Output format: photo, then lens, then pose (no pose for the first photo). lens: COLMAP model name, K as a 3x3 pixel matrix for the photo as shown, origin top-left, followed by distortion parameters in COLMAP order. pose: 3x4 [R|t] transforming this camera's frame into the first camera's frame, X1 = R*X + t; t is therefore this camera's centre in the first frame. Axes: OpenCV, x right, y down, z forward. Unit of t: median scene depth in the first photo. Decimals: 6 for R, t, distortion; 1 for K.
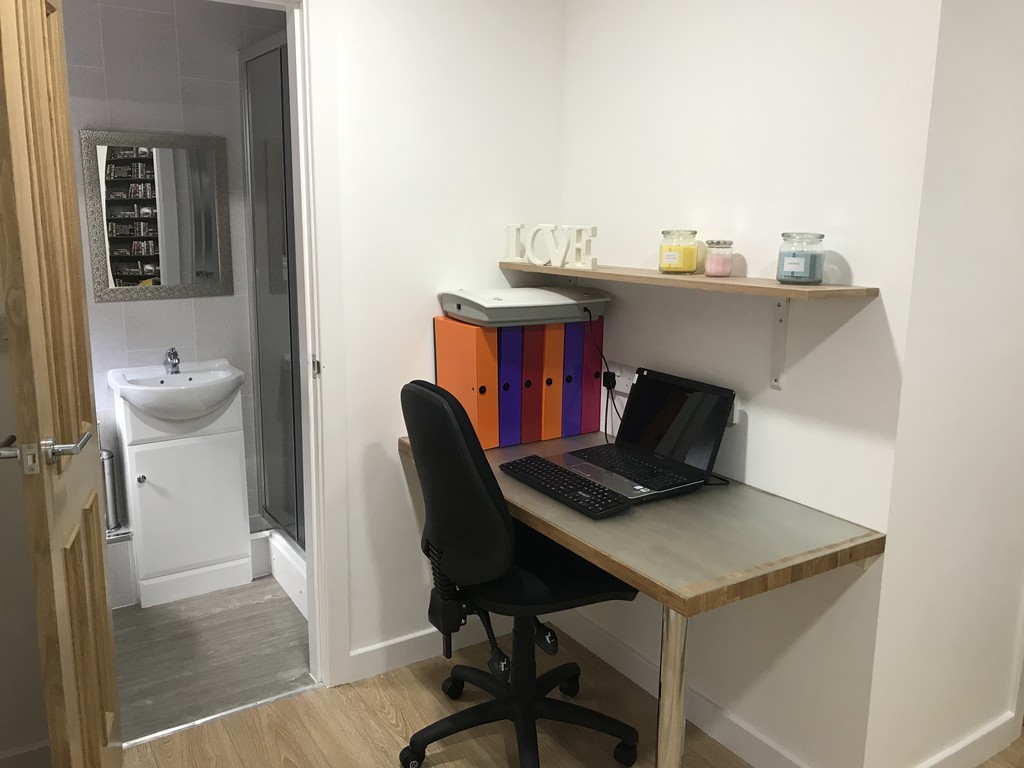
lens RADIAL K [[834.4, 0, 512.0], [0, 834.4, 384.0], [0, 0, 1]] dist [-0.063902, 0.114403]
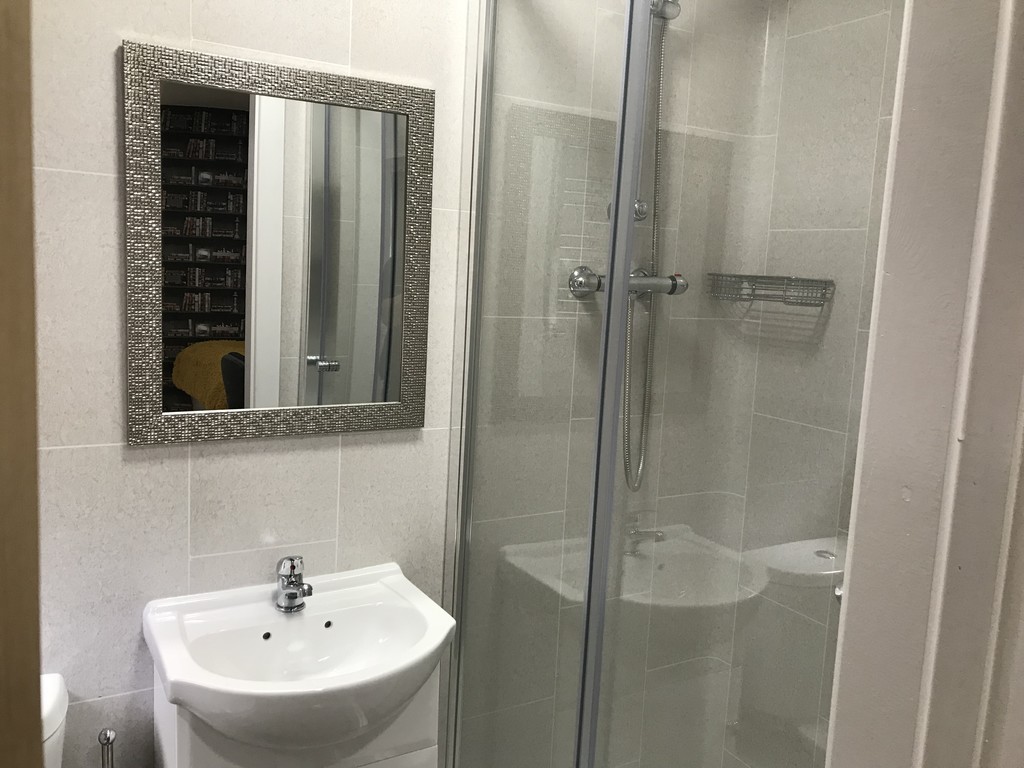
lens RADIAL K [[834.4, 0, 512.0], [0, 834.4, 384.0], [0, 0, 1]] dist [-0.063902, 0.114403]
pose [[0.998672, 0.041037, -0.031158, -0.282732], [-0.043162, 0.996548, -0.070922, -0.103951], [0.028140, 0.072173, 0.996995, 0.557755]]
